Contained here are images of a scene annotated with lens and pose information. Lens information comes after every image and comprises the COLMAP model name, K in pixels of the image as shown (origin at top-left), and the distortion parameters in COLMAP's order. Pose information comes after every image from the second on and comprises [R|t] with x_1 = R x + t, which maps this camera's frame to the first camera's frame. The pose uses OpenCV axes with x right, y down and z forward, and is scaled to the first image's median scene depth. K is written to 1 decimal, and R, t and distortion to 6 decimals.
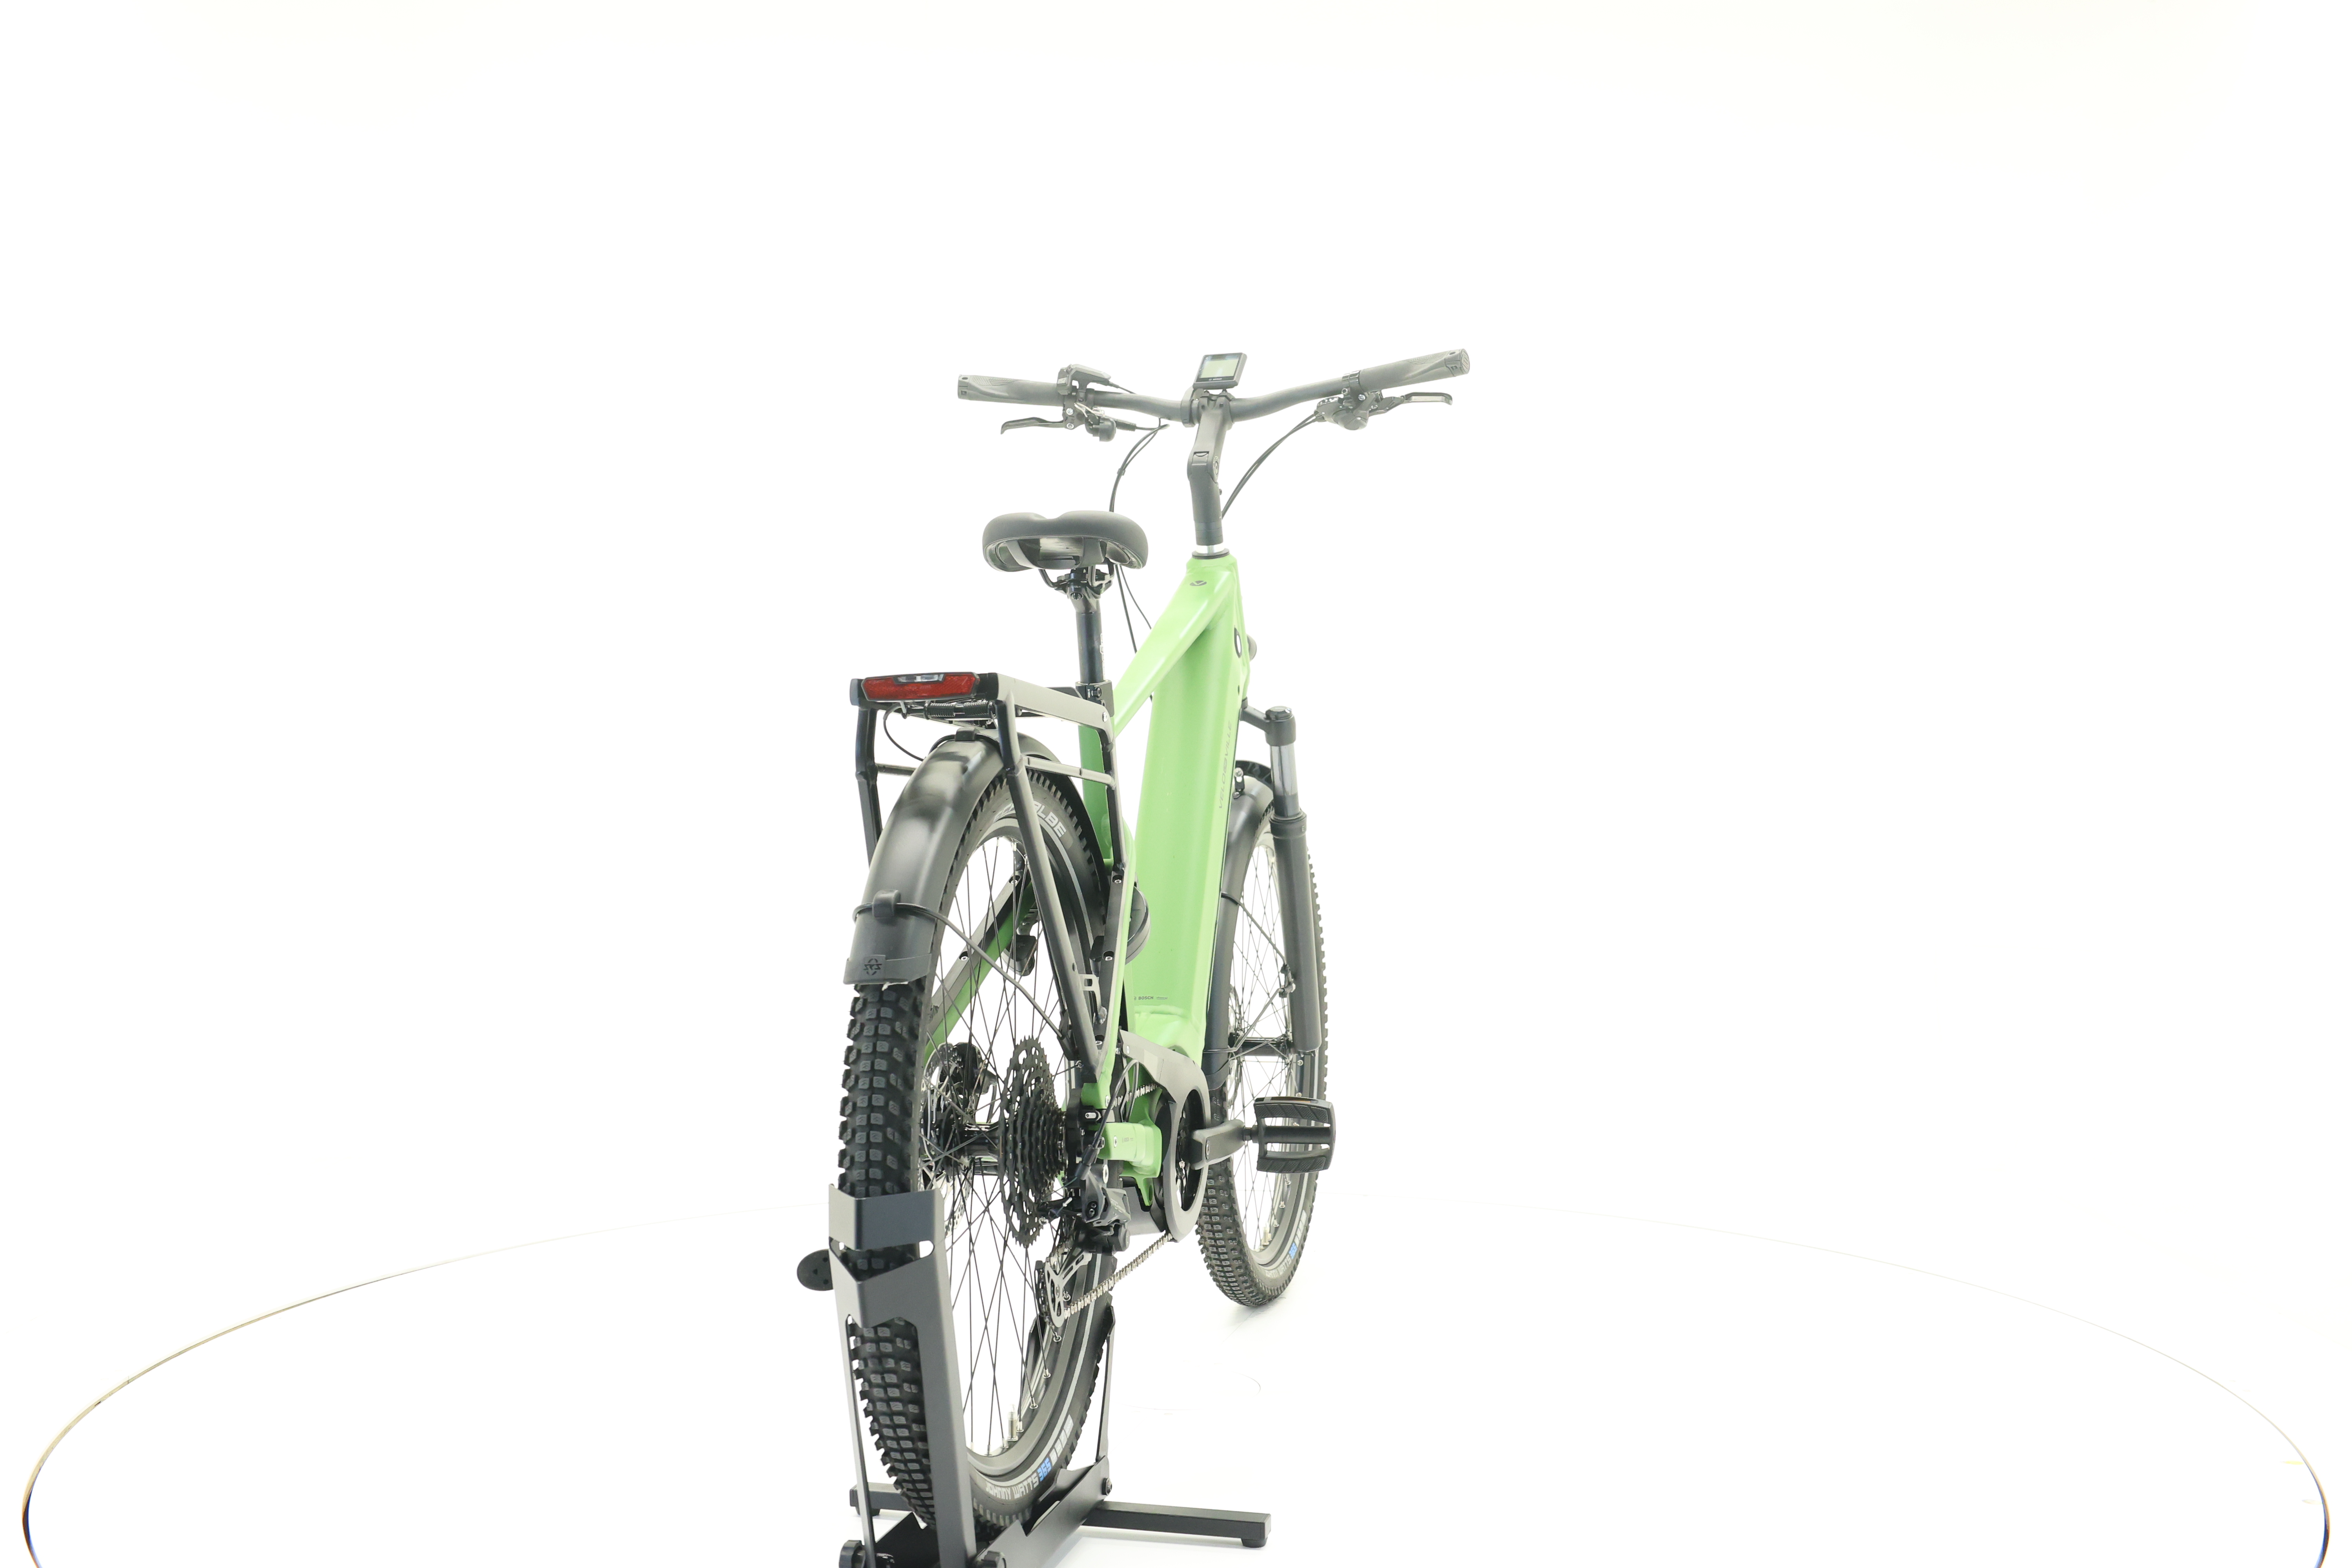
lens RADIAL K [[2483.5, 0, 1193.2], [0, 2483.5, 777.8], [0, 0, 1]] dist [-0.005296, 0.000000]
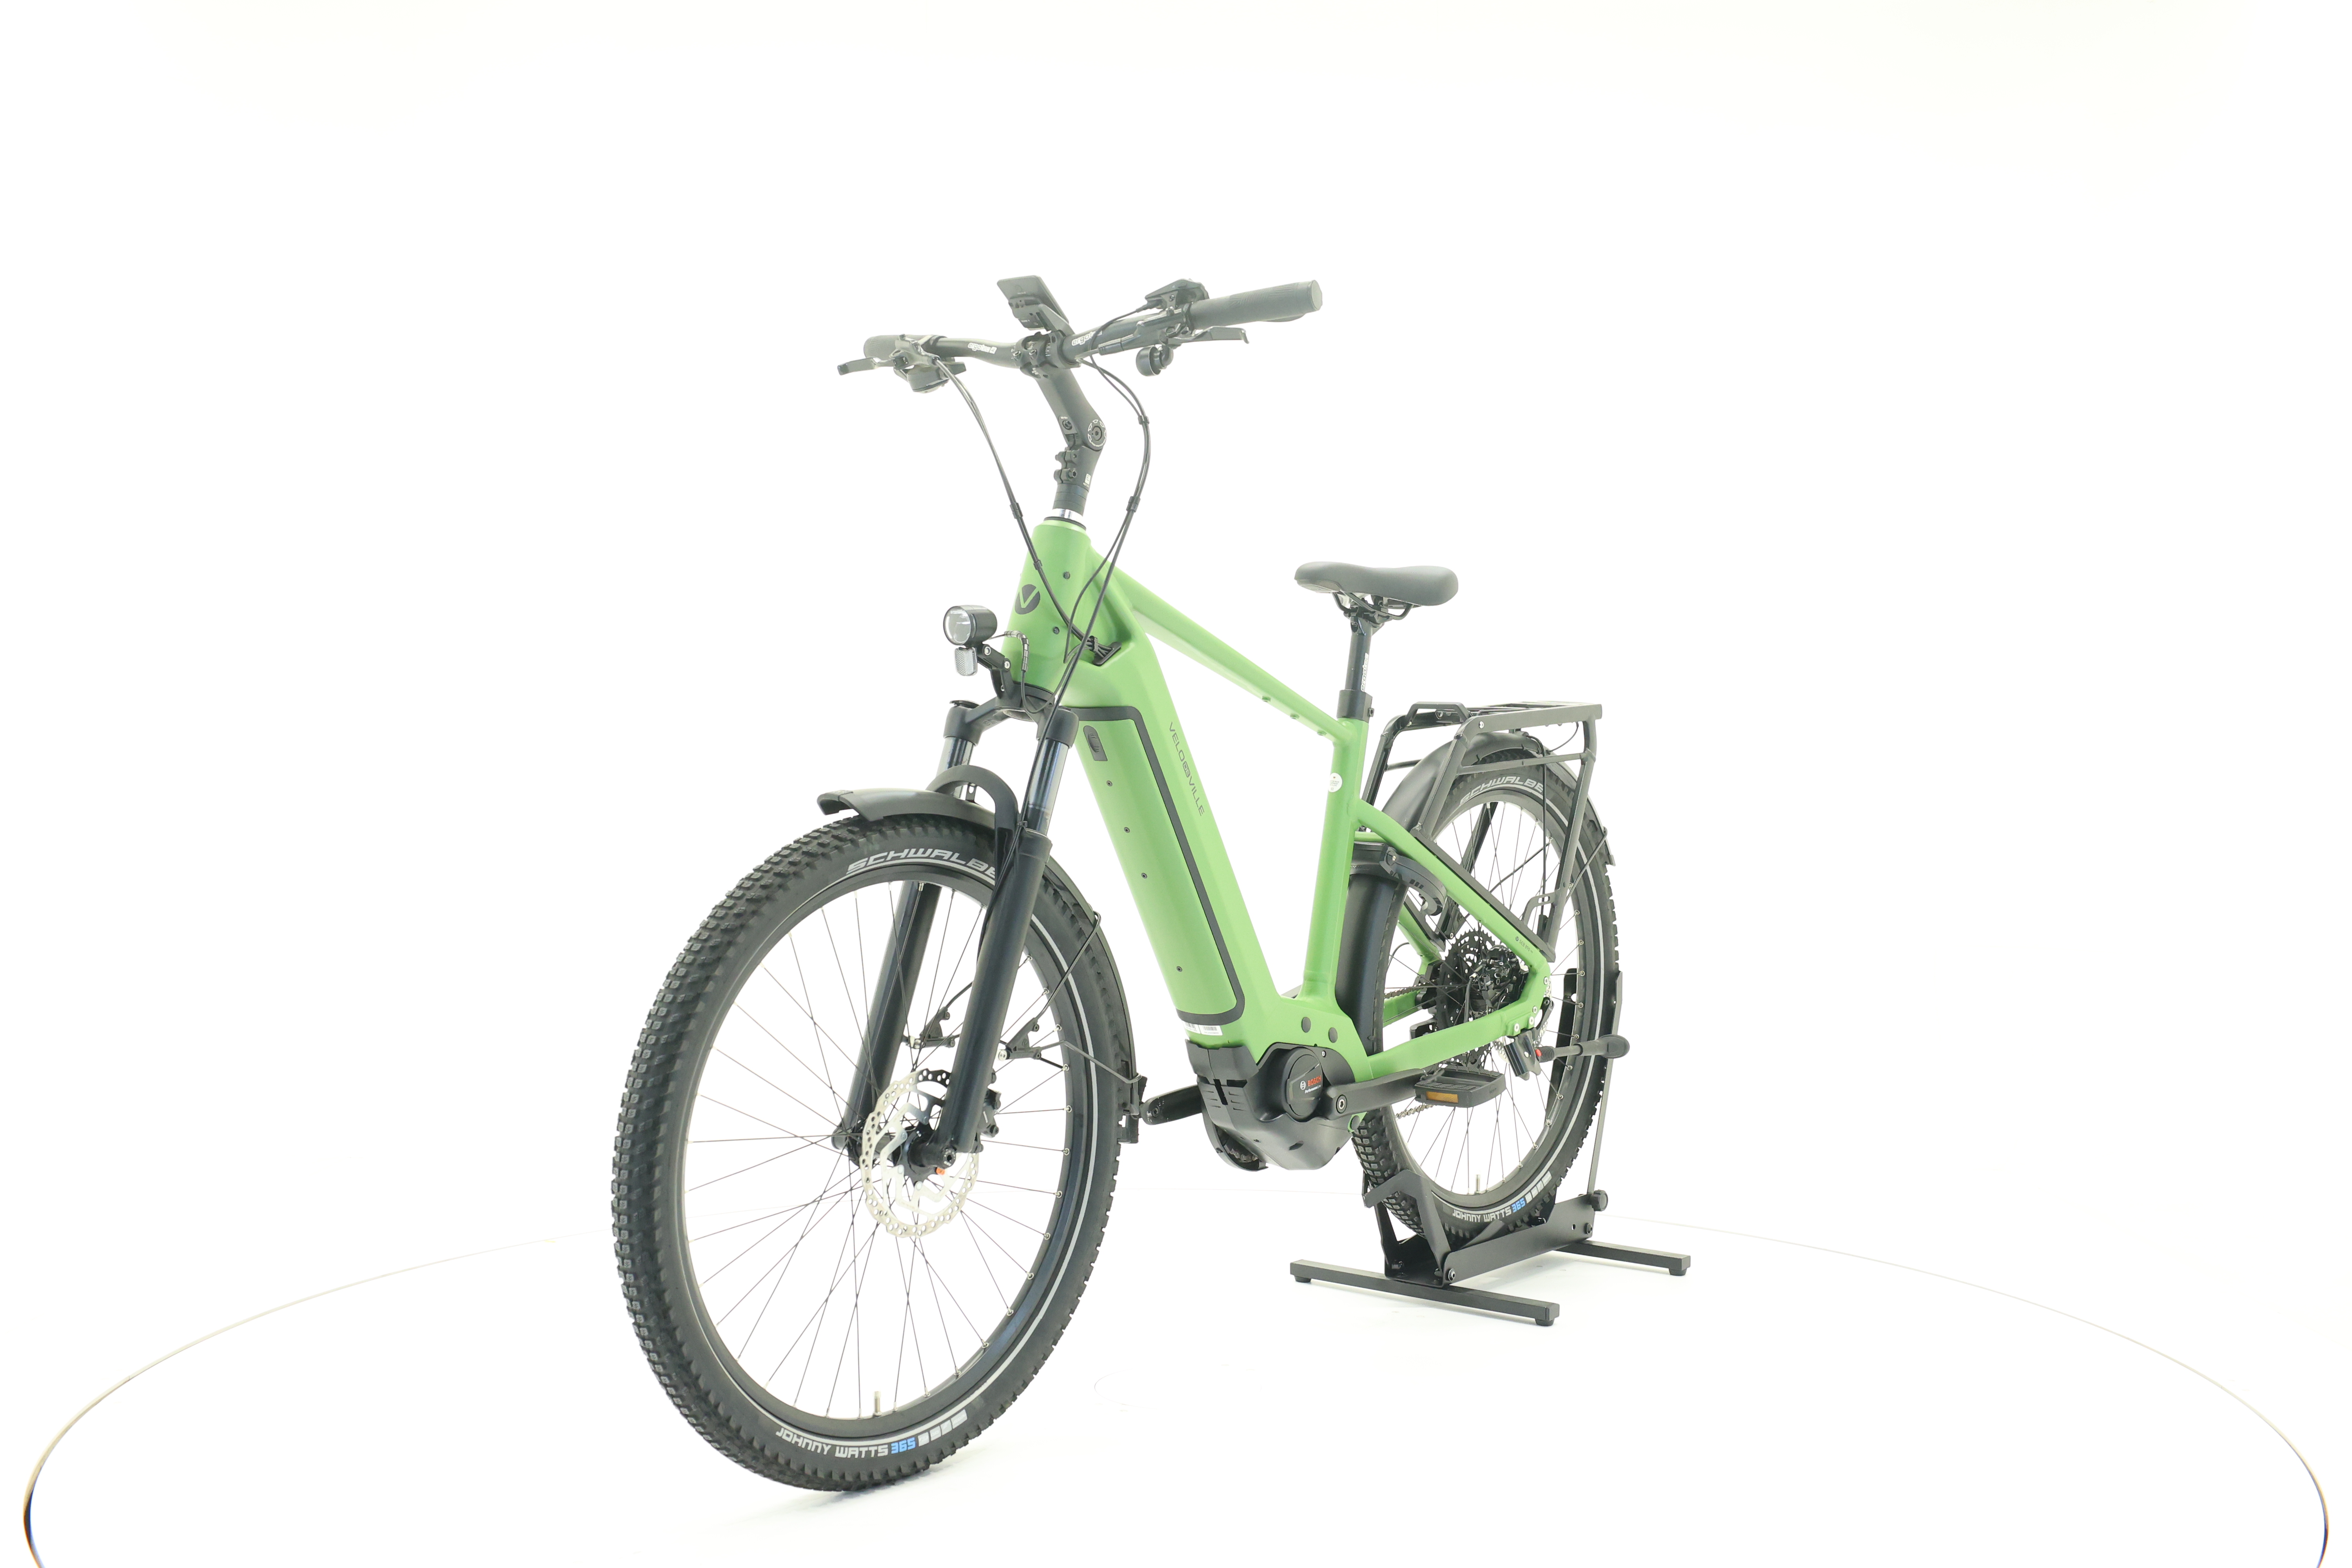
lens RADIAL K [[2483.5, 0, 1180.4], [0, 2483.5, 782.7], [0, 0, 1]] dist [-0.005296, 0.000000]
pose [[-0.905260, -0.015912, 0.424561, -0.400615], [0.000170, 0.999285, 0.037814, -0.033335], [-0.424859, 0.034303, -0.904609, 1.774025]]
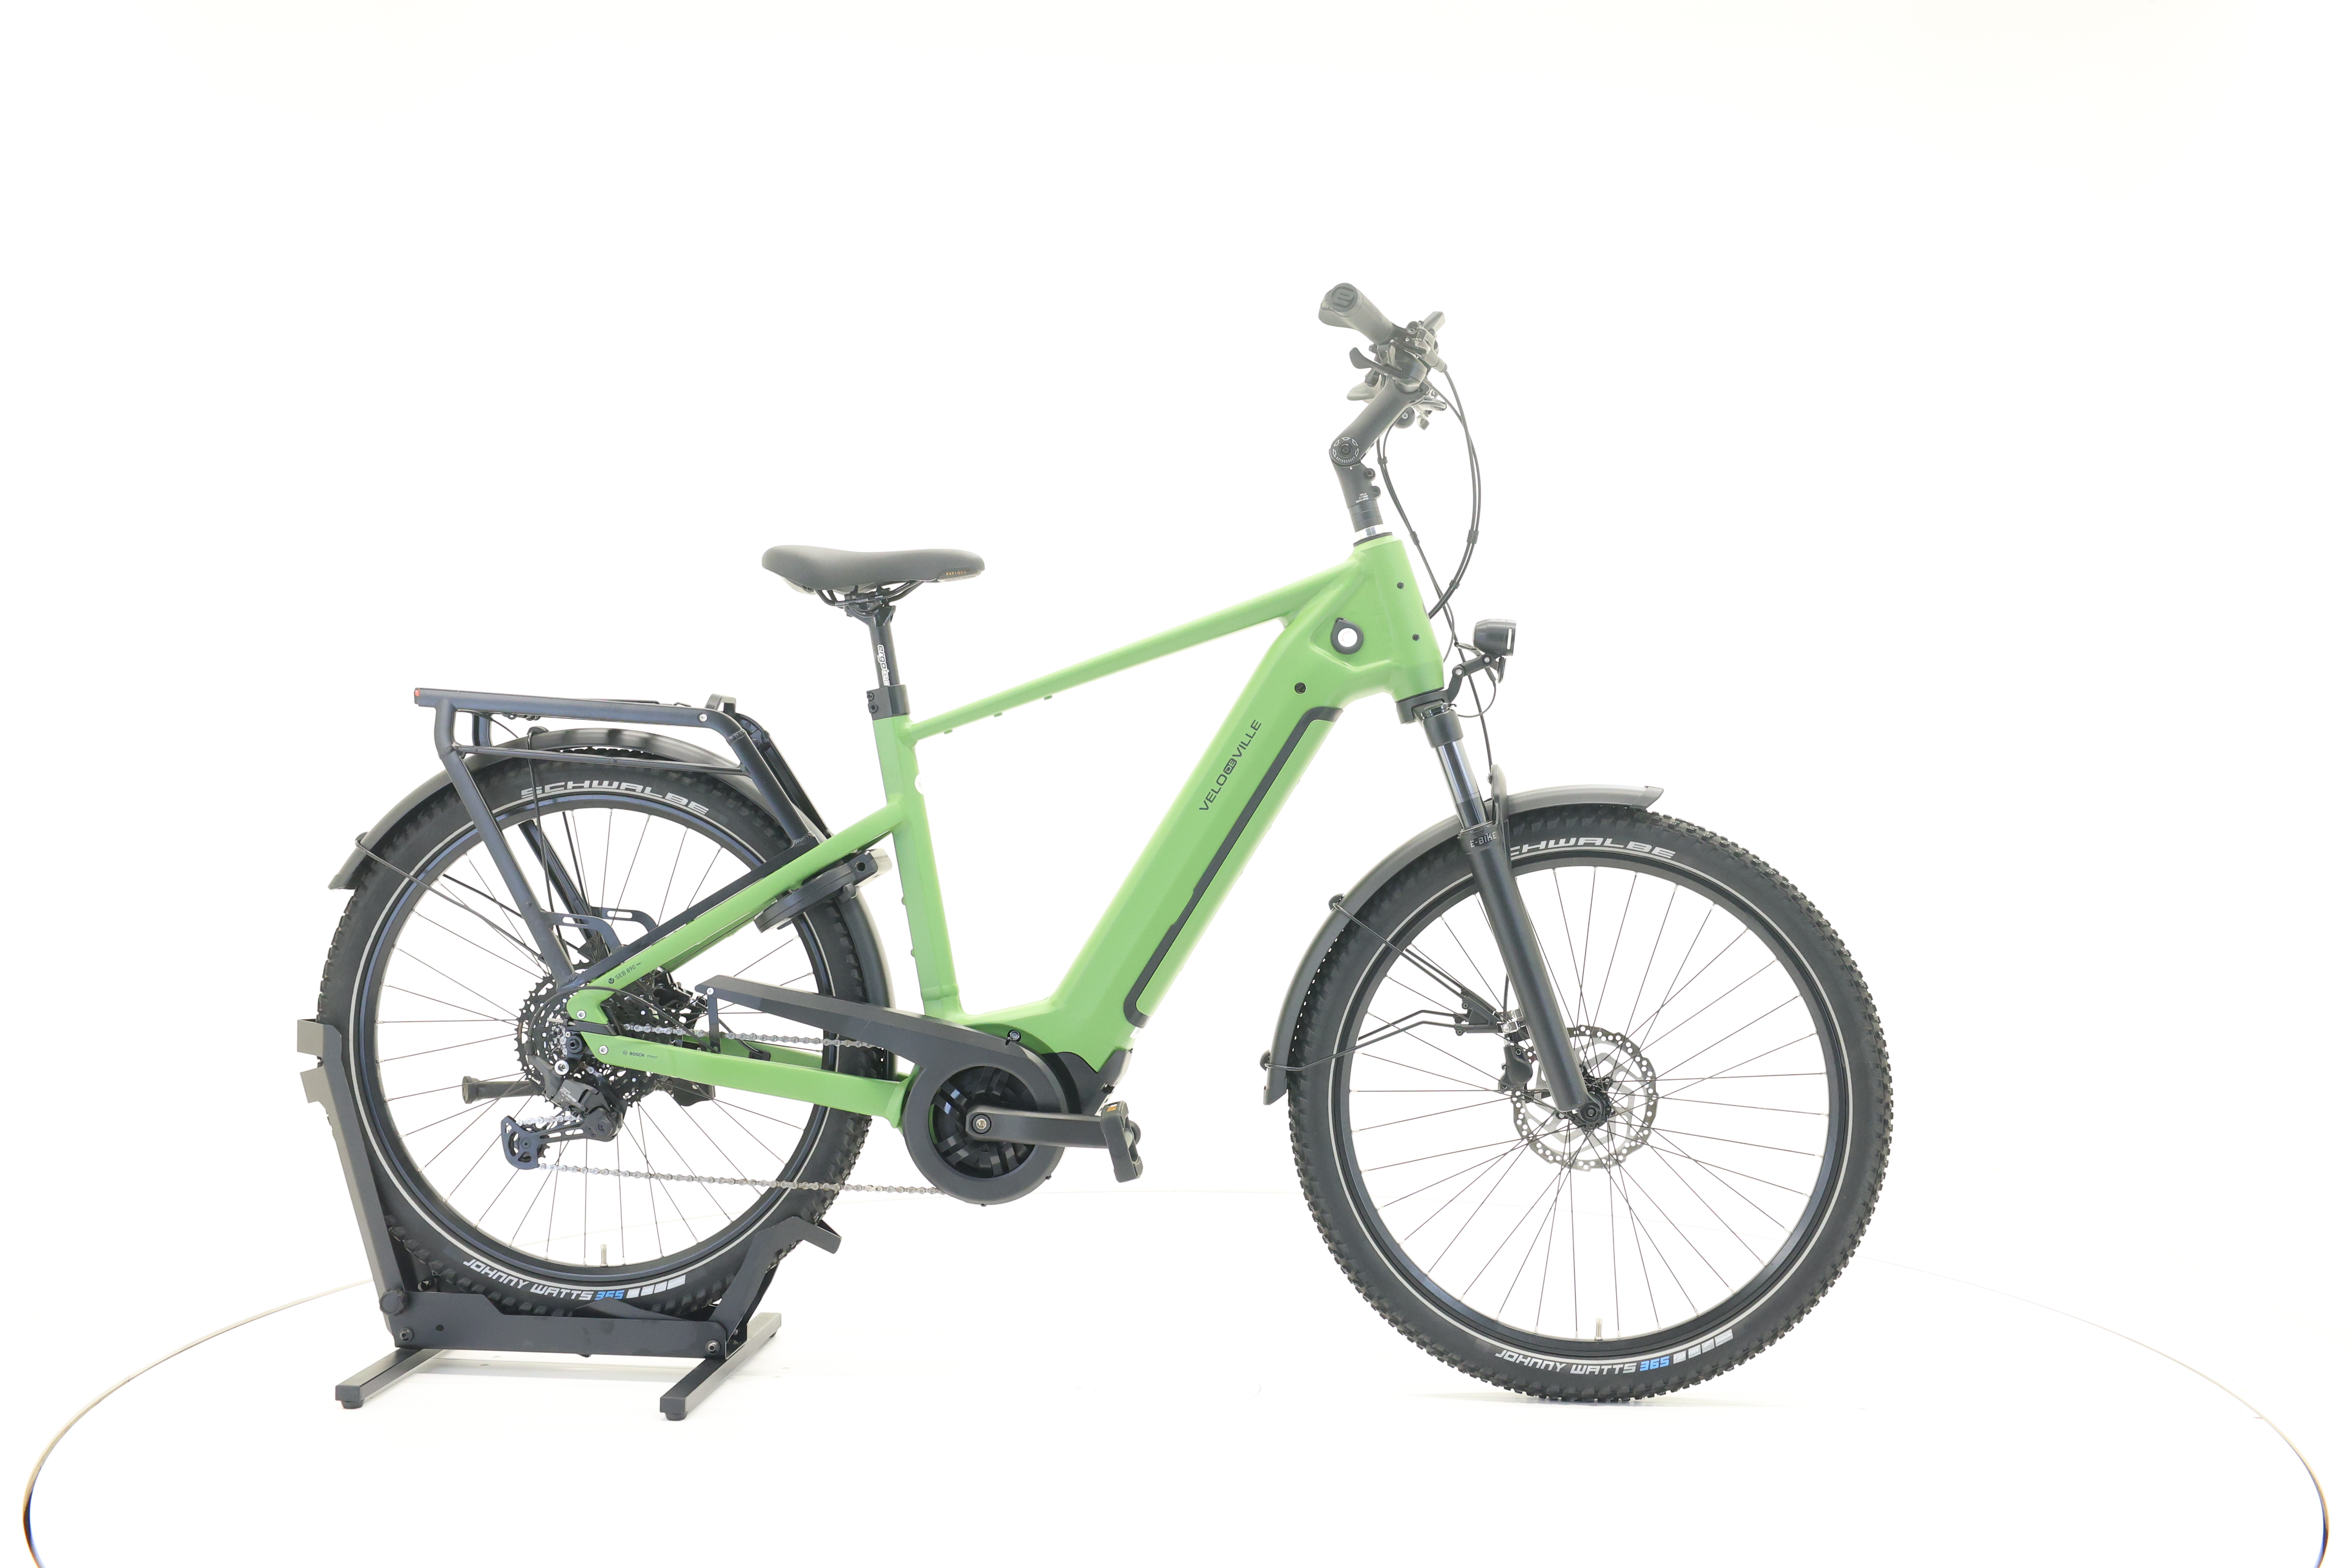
lens RADIAL K [[2483.5, 0, 1180.4], [0, 2483.5, 783.6], [0, 0, 1]] dist [-0.005296, 0.000000]
pose [[0.139216, 0.018583, -0.990088, 0.917092], [-0.021789, 0.999639, 0.015698, -0.012430], [0.990022, 0.019388, 0.139571, 0.801855]]
